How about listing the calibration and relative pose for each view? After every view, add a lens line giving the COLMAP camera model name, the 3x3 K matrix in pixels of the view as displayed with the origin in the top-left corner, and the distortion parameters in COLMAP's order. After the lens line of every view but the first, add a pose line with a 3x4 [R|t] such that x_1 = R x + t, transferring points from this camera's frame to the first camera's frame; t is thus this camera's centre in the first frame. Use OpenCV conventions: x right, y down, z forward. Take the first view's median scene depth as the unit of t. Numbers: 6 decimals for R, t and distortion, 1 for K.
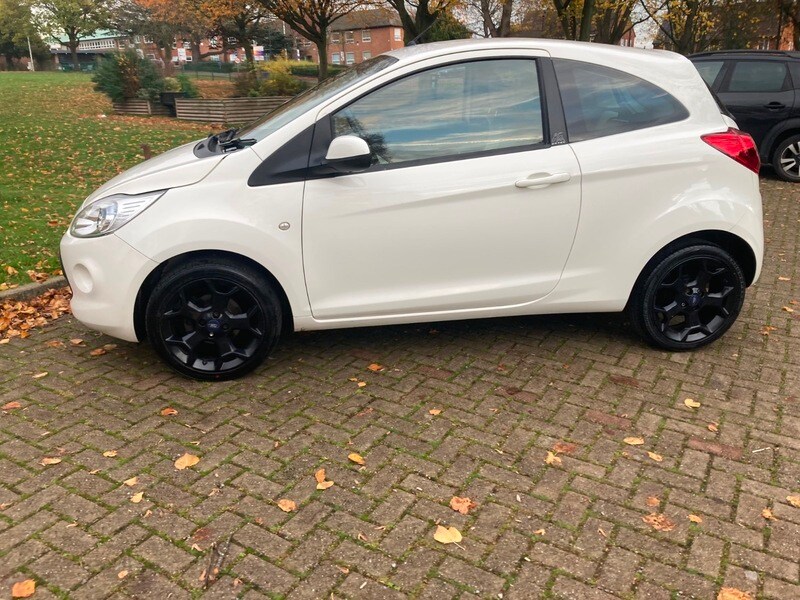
lens RADIAL K [[667.9, 0, 392.1], [0, 667.9, 296.5], [0, 0, 1]] dist [0.029531, -0.014789]
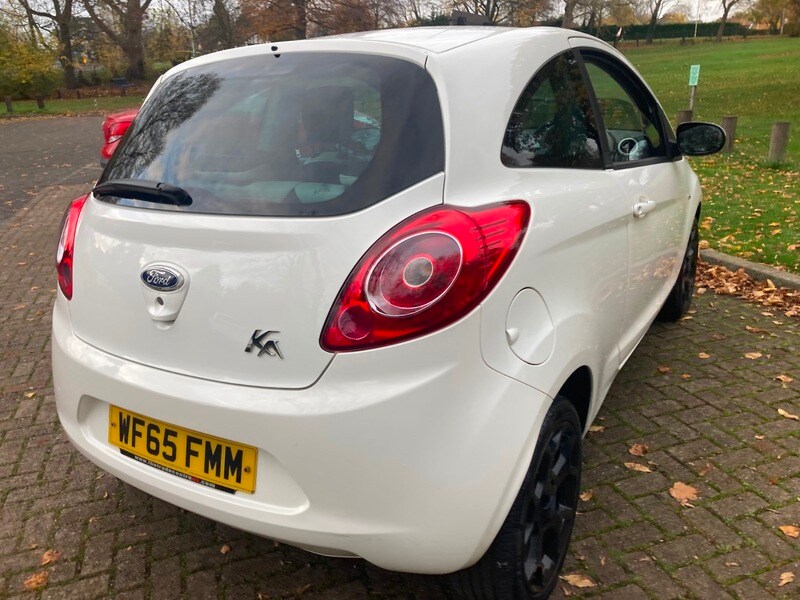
lens RADIAL K [[667.9, 0, 388.1], [0, 667.9, 293.1], [0, 0, 1]] dist [0.029531, -0.014789]
pose [[-0.662610, 0.255711, -0.703960, 0.912888], [-0.201722, 0.844247, 0.496543, -0.608760], [0.721288, 0.471019, -0.507824, 1.791729]]
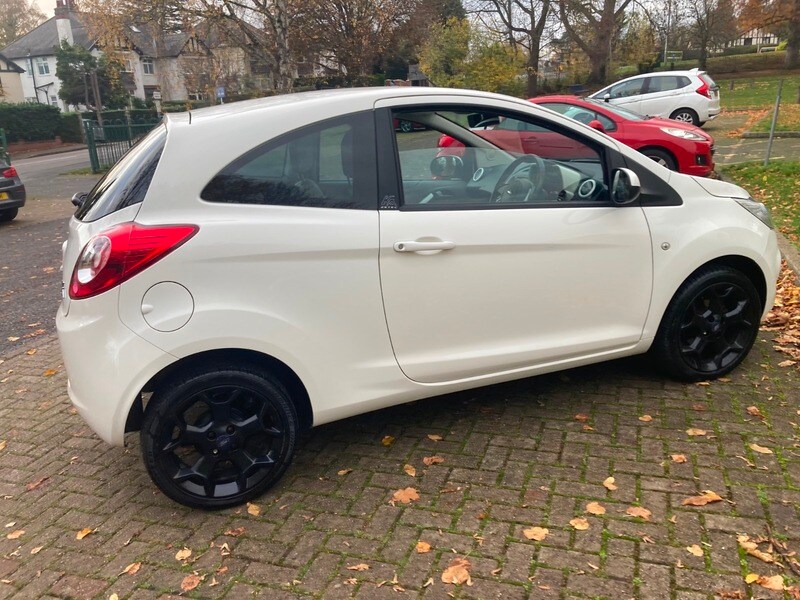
lens RADIAL K [[667.9, 0, 393.5], [0, 667.9, 302.8], [0, 0, 1]] dist [0.029531, -0.014789]
pose [[-0.983783, 0.107983, -0.143216, 0.318917], [0.006587, 0.819682, 0.572781, -0.813234], [0.179242, 0.562549, -0.807100, 2.316454]]
